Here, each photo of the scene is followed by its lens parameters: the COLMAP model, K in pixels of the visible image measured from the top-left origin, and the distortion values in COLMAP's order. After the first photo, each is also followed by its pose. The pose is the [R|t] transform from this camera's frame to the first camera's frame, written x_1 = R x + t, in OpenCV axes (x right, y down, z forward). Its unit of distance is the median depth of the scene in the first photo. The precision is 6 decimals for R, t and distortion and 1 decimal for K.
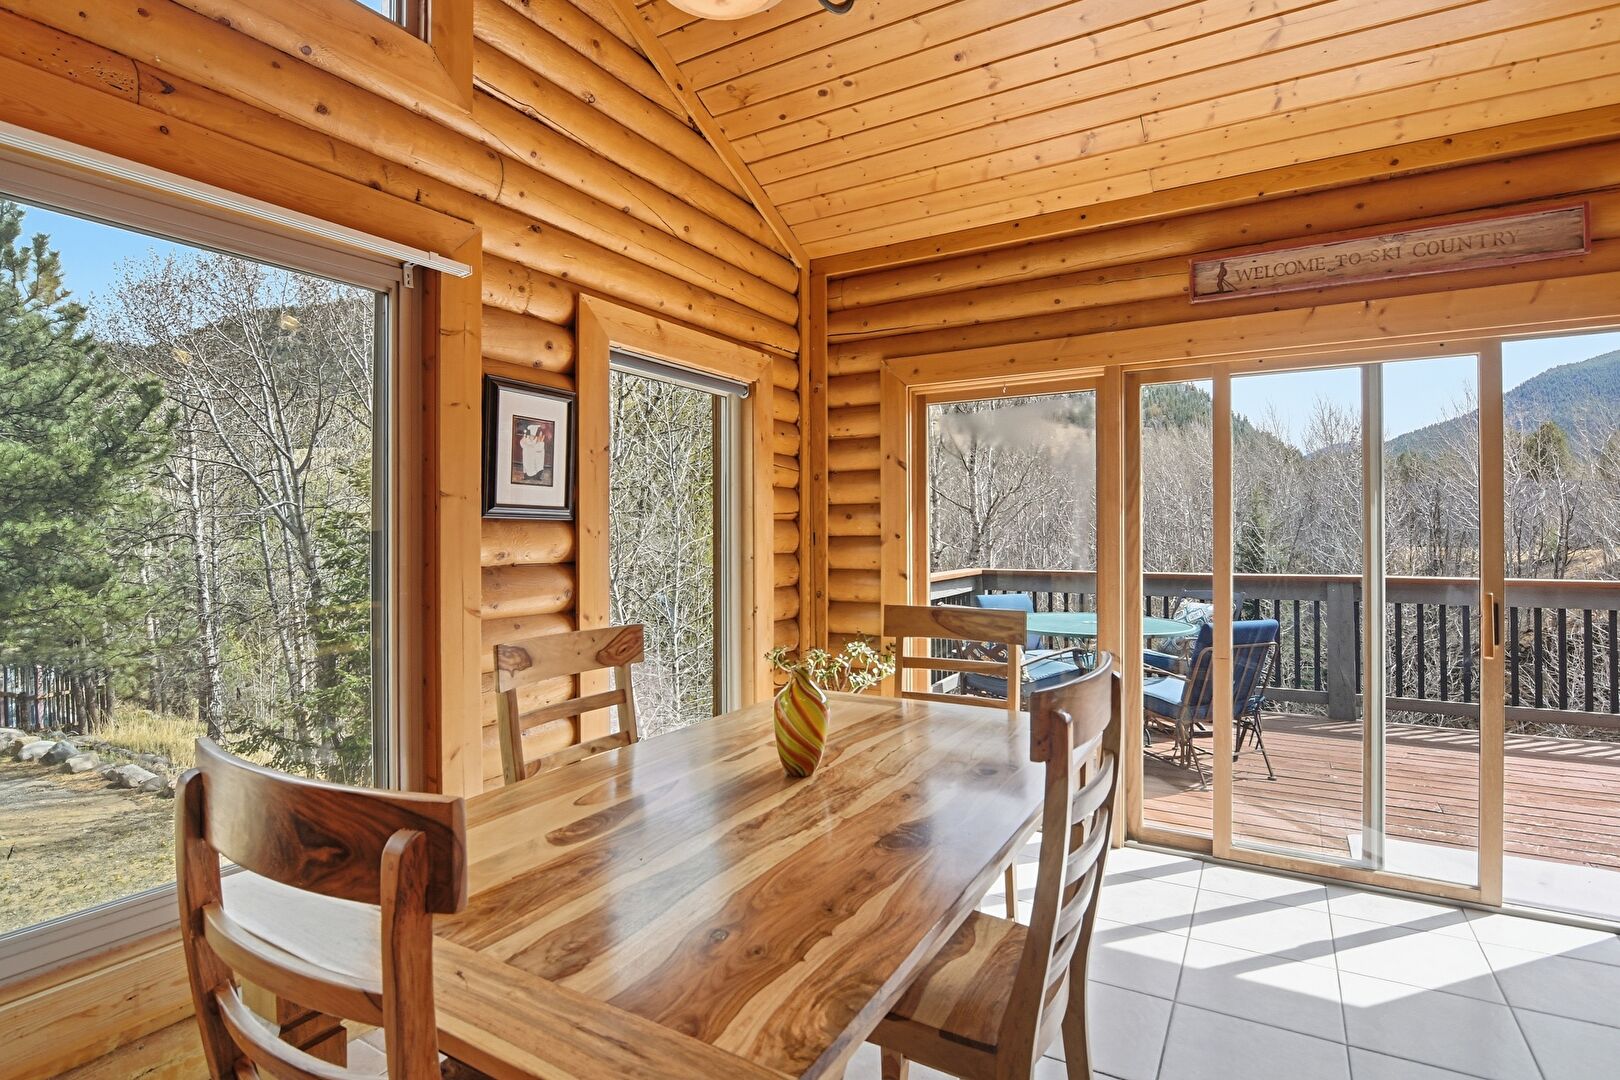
lens RADIAL K [[813.8, 0, 812.9], [0, 813.8, 547.0], [0, 0, 1]] dist [-0.010454, -0.010096]
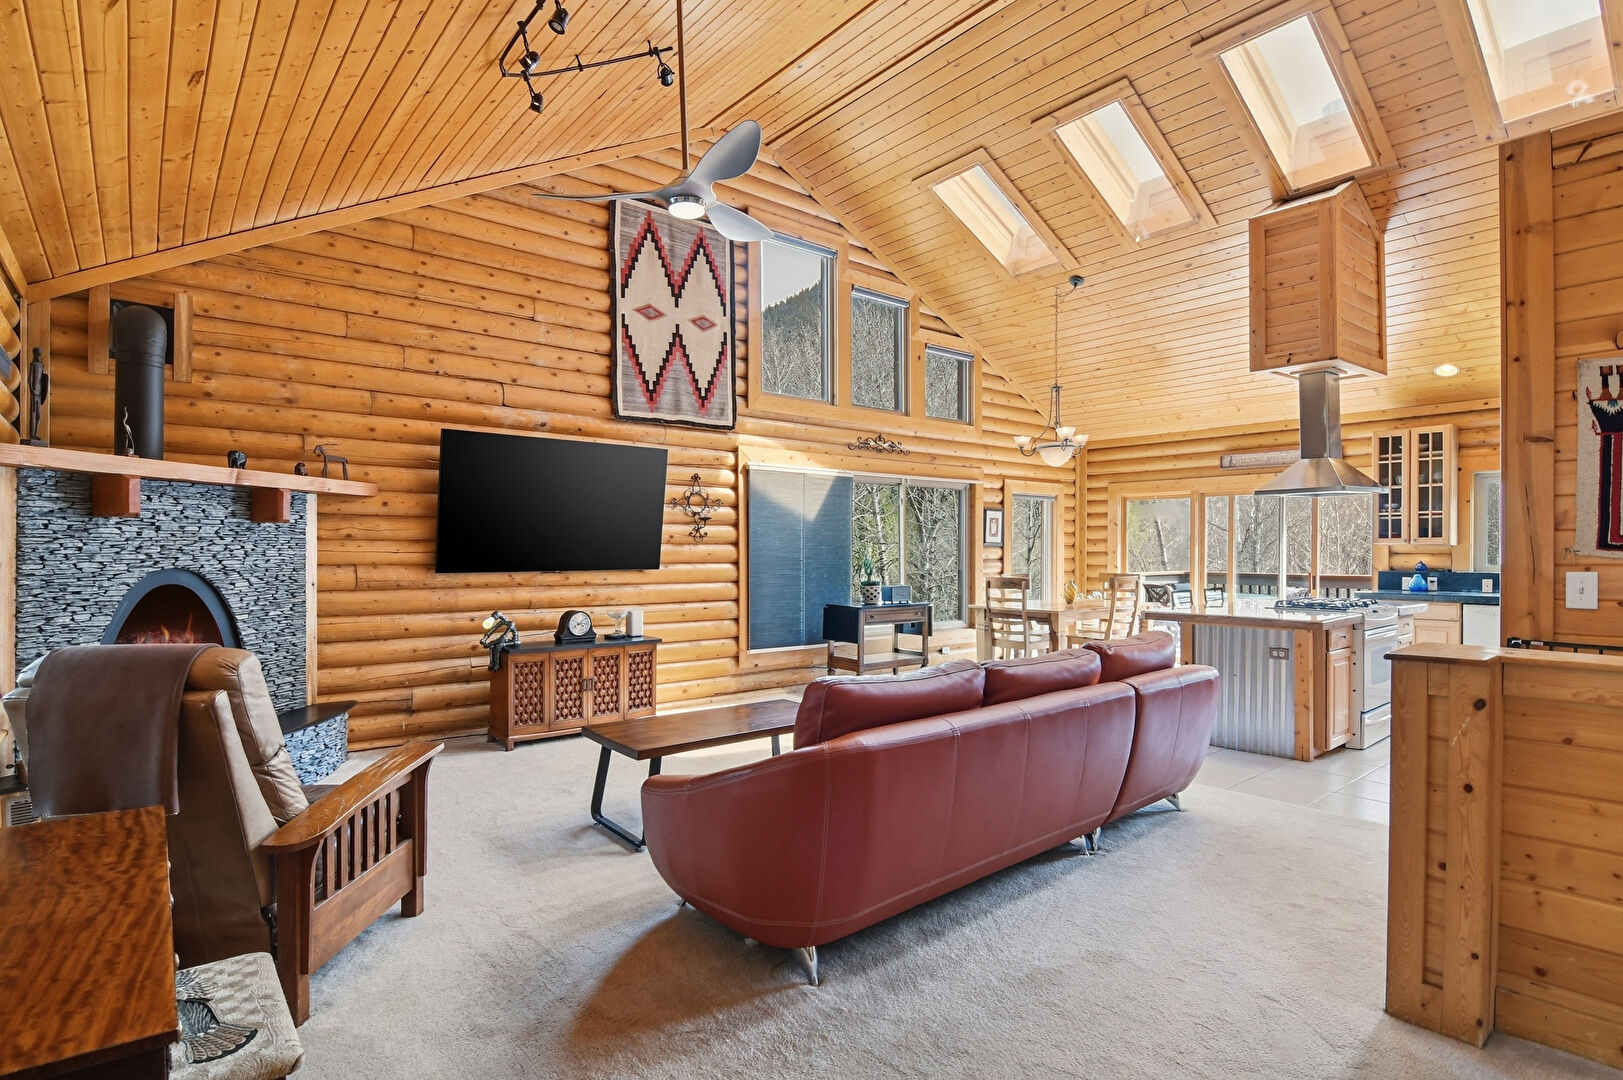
lens RADIAL K [[817.5, 0, 804.0], [0, 817.5, 557.3], [0, 0, 1]] dist [-0.004145, -0.015382]
pose [[0.937441, 0.011754, -0.347946, 0.093758], [-0.014148, 0.999890, -0.004340, 0.032129], [0.347857, 0.008991, 0.937505, -1.985952]]
